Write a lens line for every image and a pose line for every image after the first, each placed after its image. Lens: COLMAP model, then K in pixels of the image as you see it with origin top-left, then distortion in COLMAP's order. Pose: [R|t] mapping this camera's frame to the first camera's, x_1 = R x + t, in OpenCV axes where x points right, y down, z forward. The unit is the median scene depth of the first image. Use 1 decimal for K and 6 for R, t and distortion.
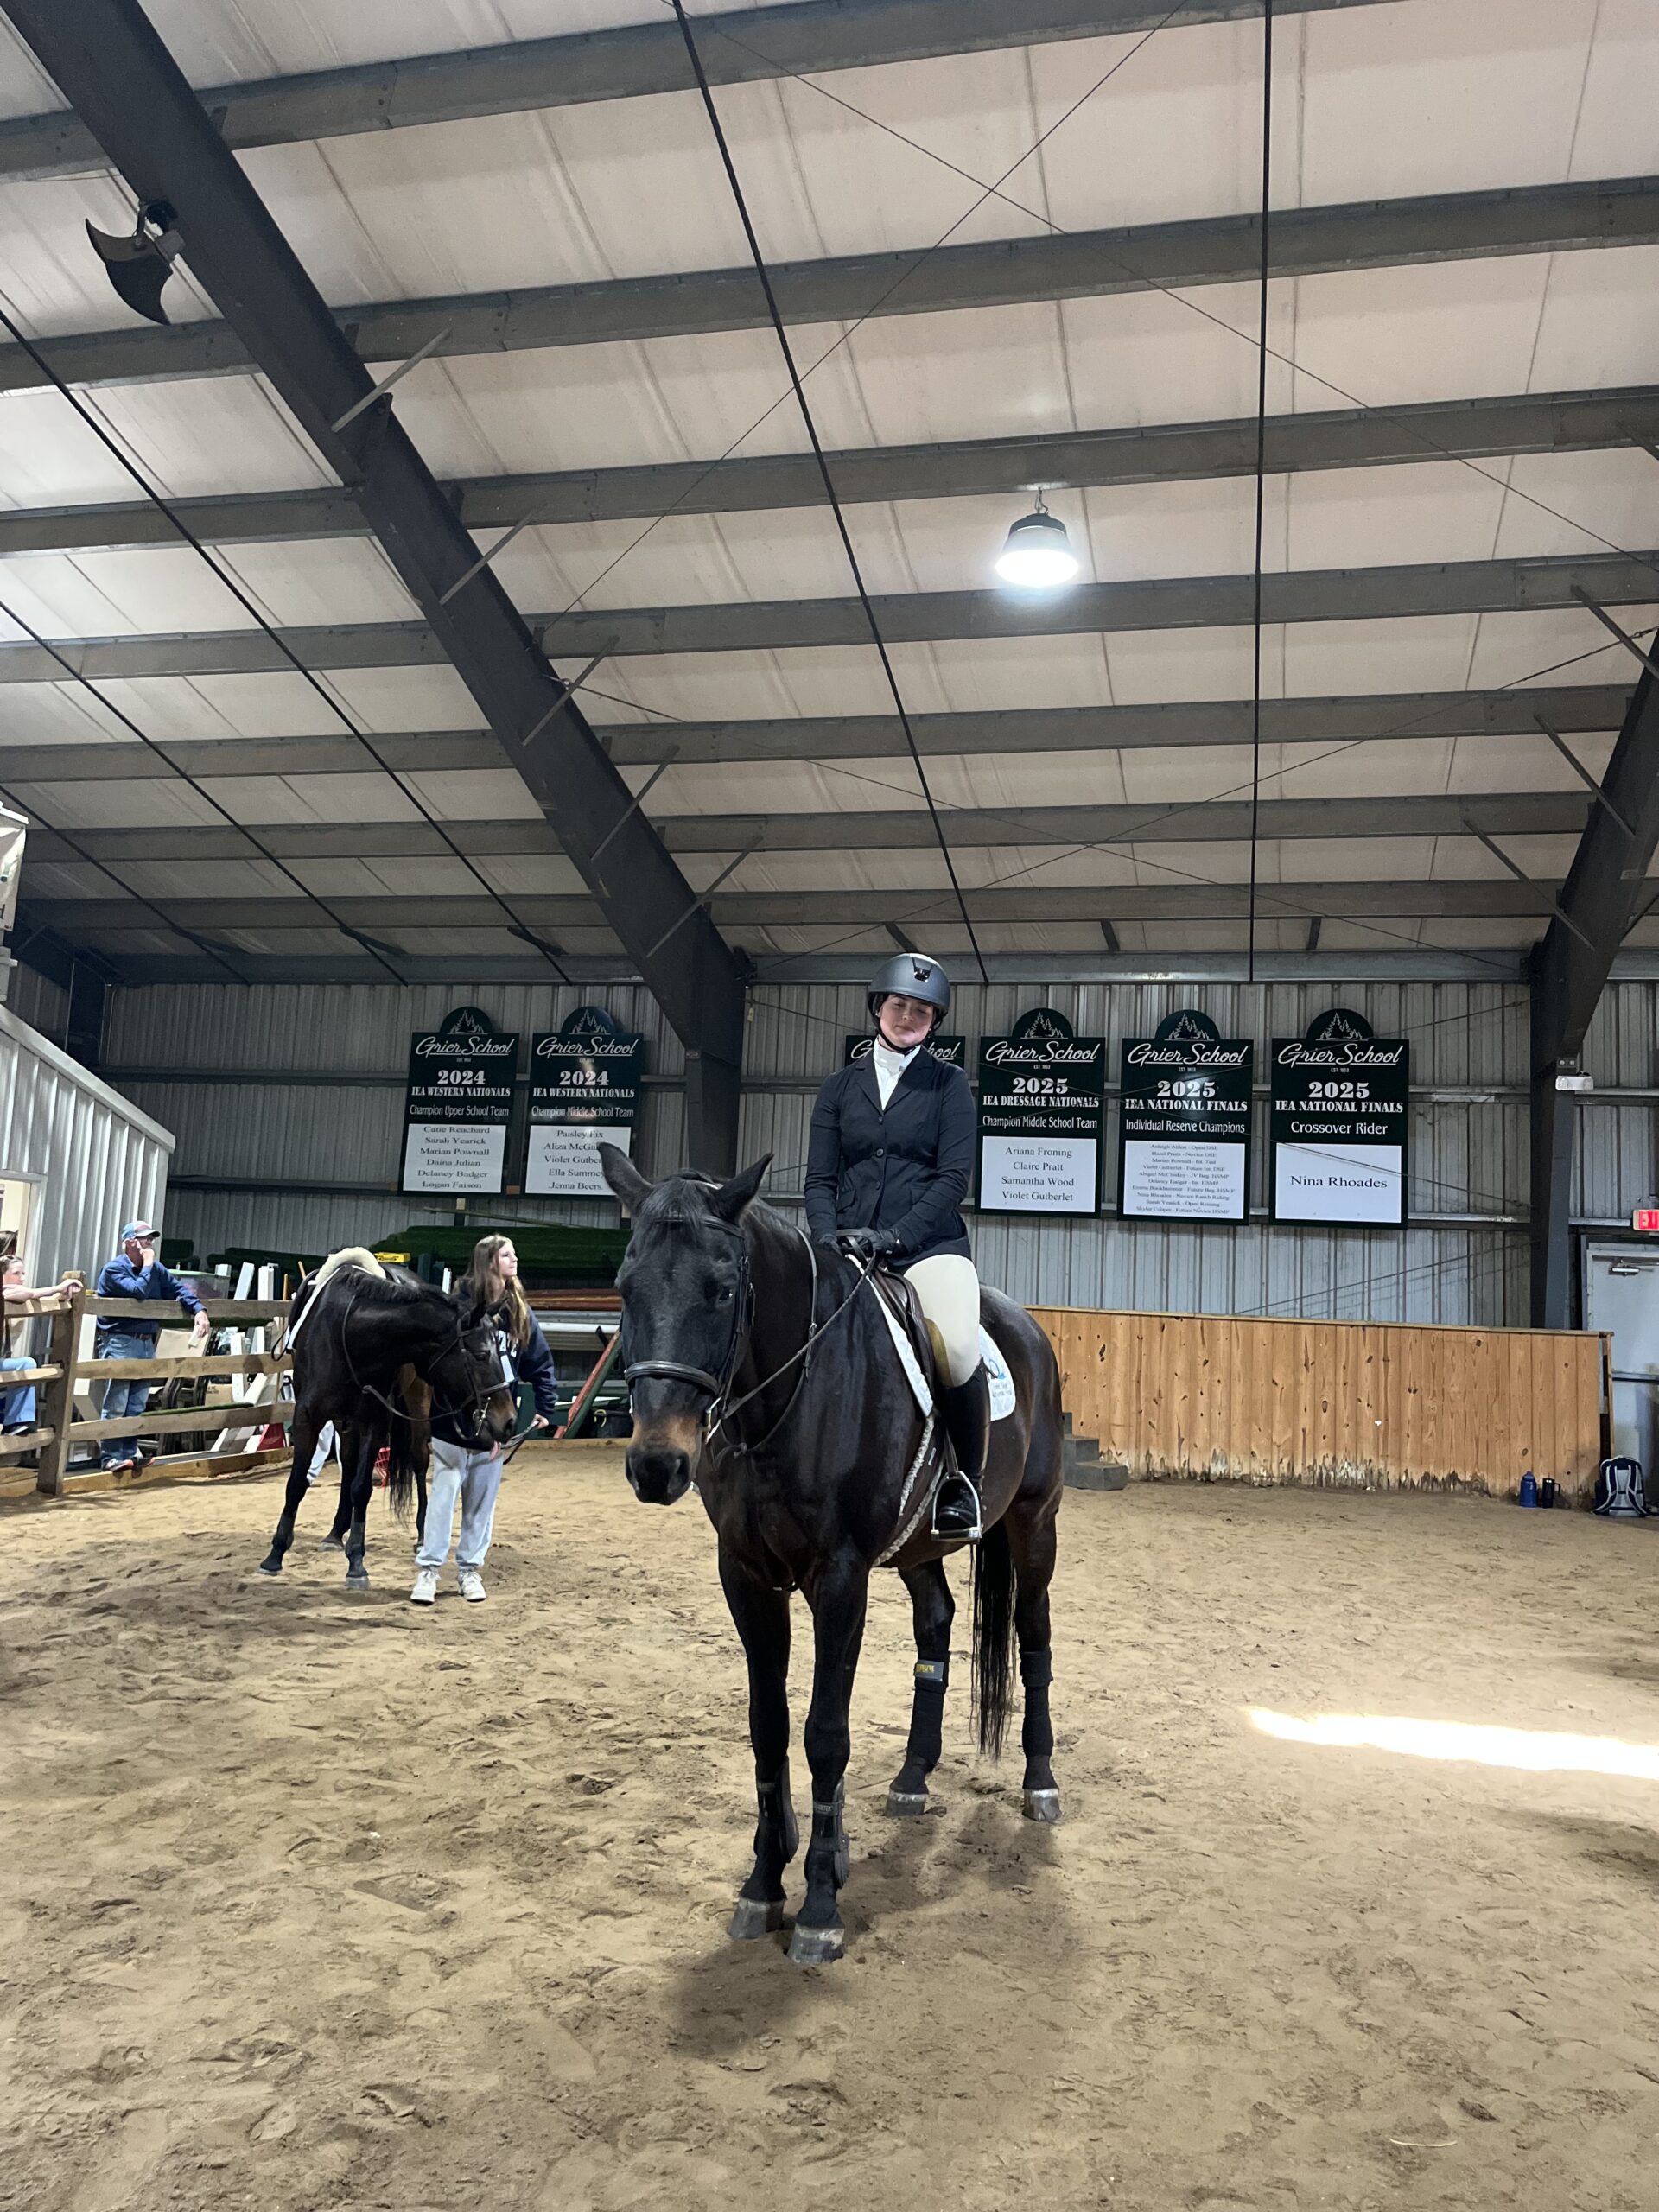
lens RADIAL K [[1673.0, 0, 811.4], [0, 1673.0, 1099.1], [0, 0, 1]] dist [0.010484, -0.002924]
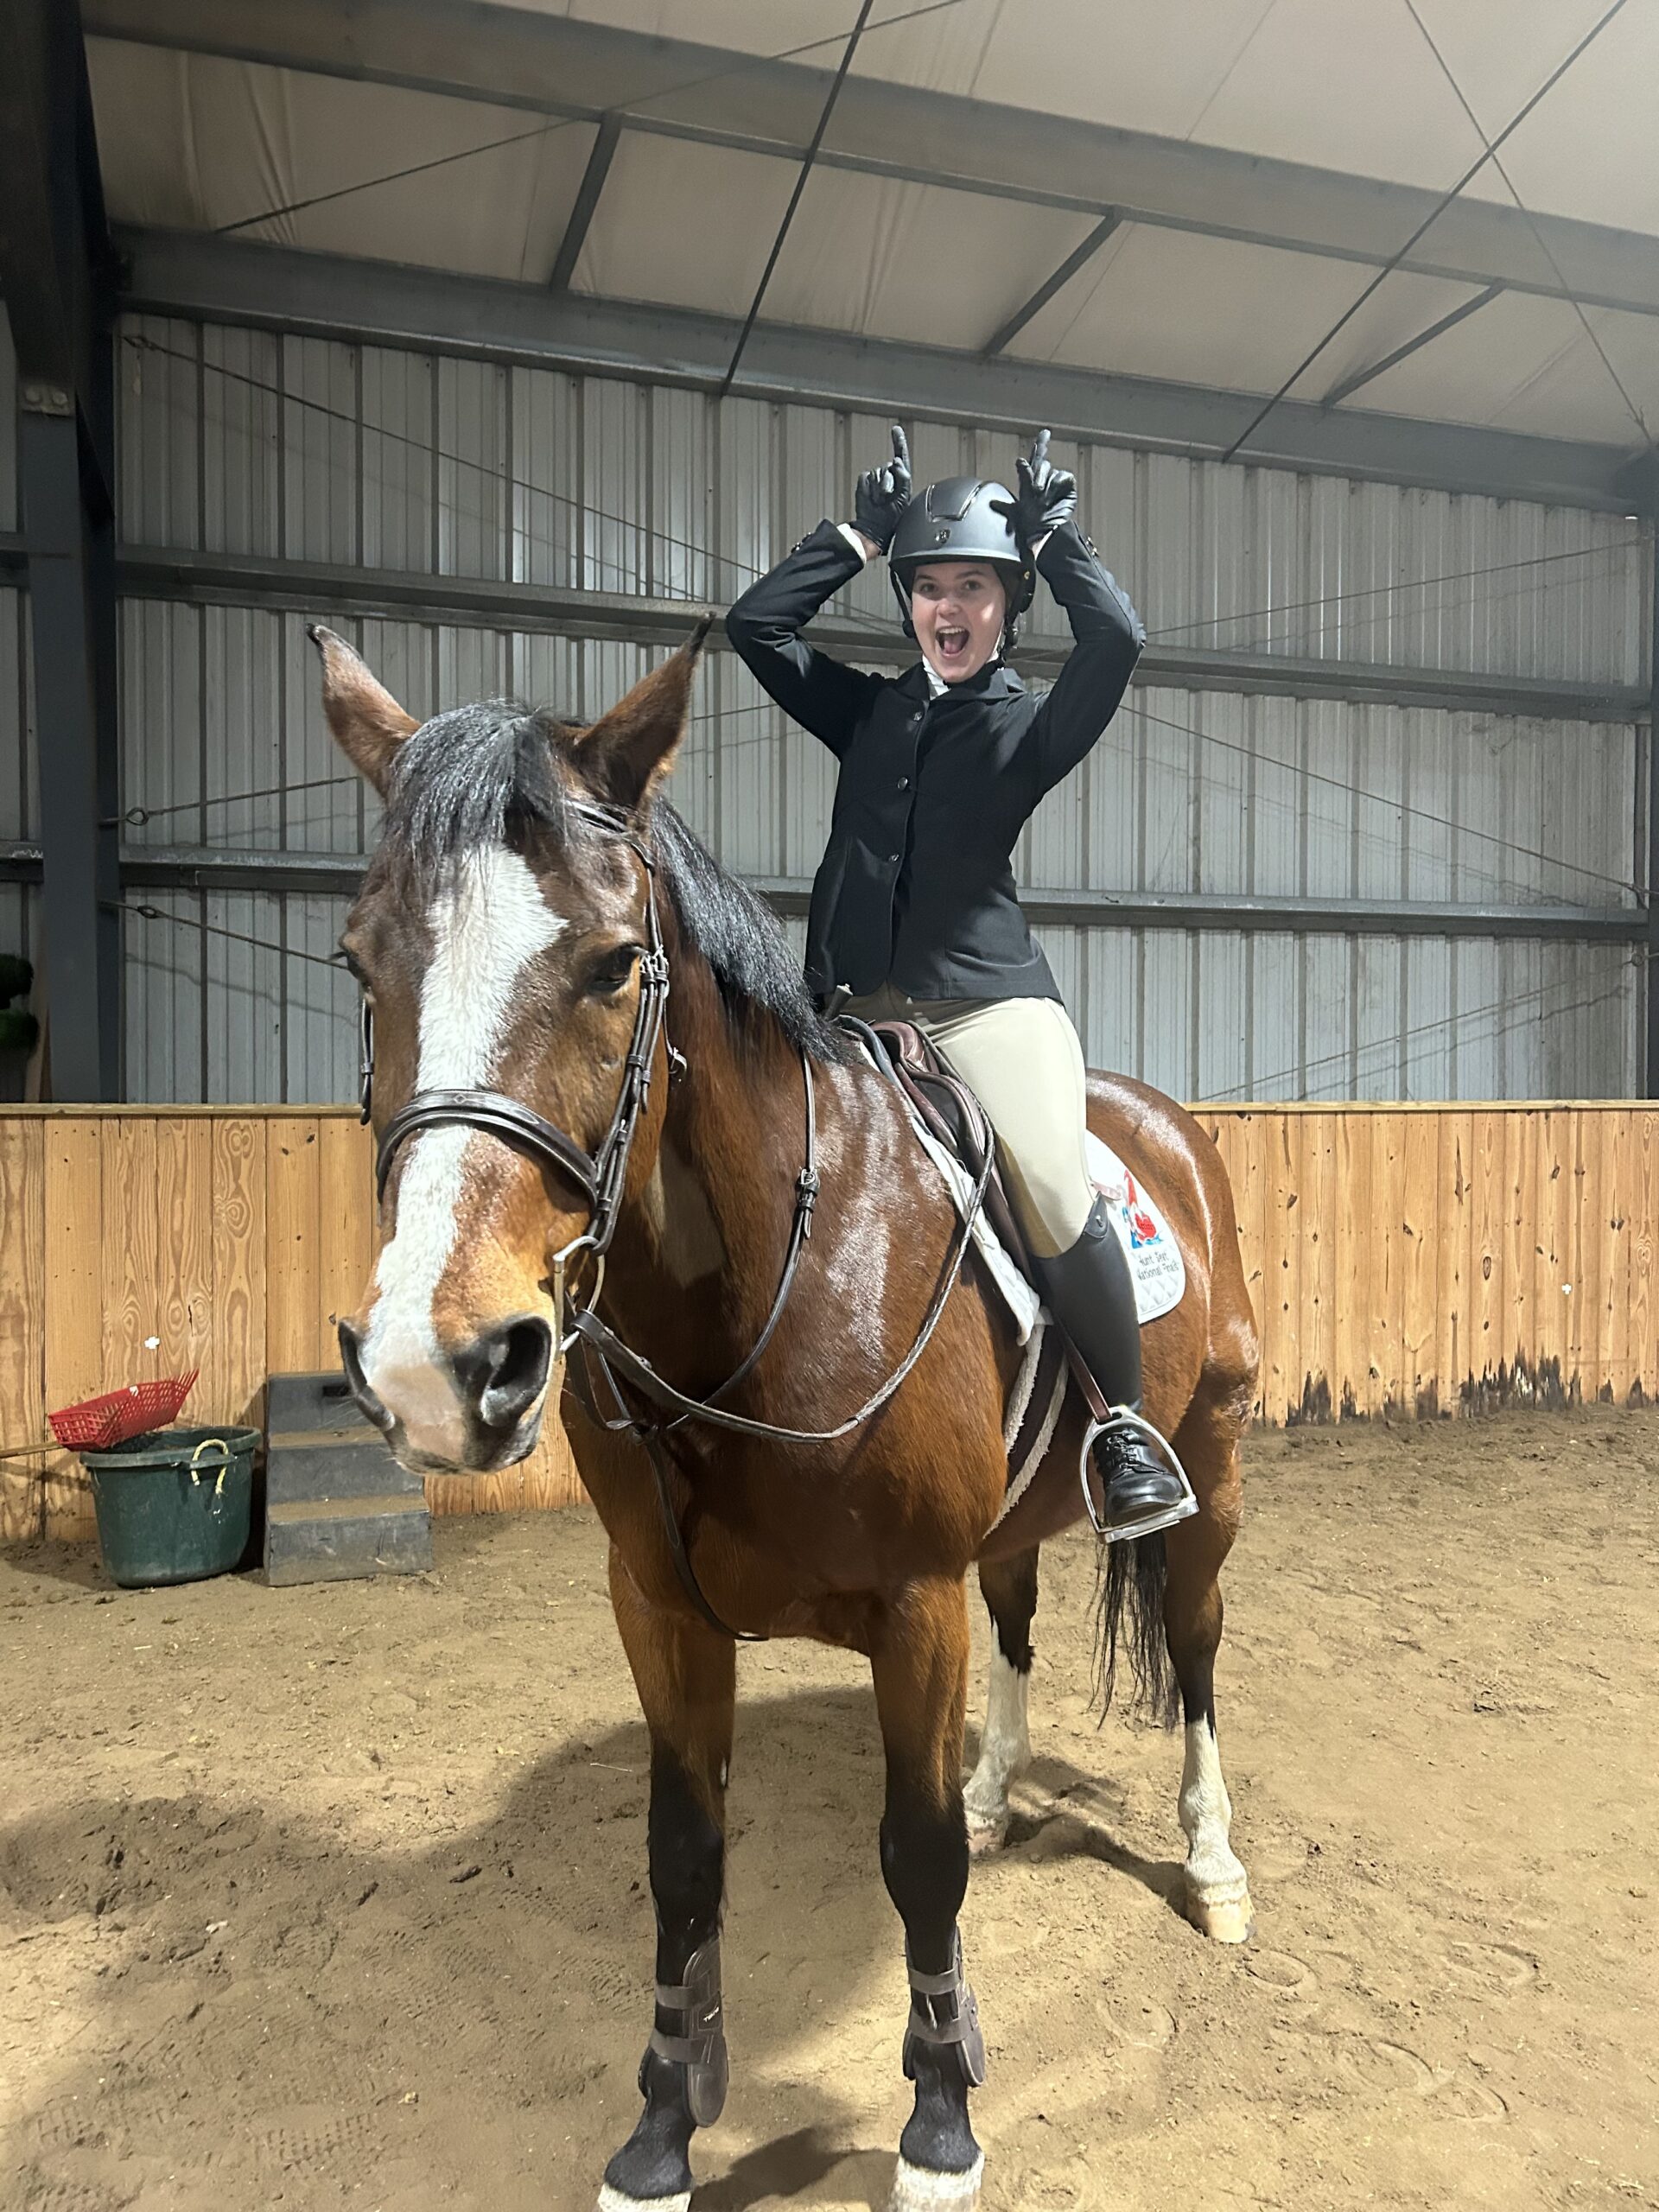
lens RADIAL K [[1693.9, 0, 835.3], [0, 1693.9, 1137.9], [0, 0, 1]] dist [0.030205, -0.007402]
pose [[0.833094, -0.058518, 0.550028, -0.136675], [-0.021570, 0.990195, 0.138019, 0.067716], [-0.552711, -0.126847, 0.823663, 0.617355]]
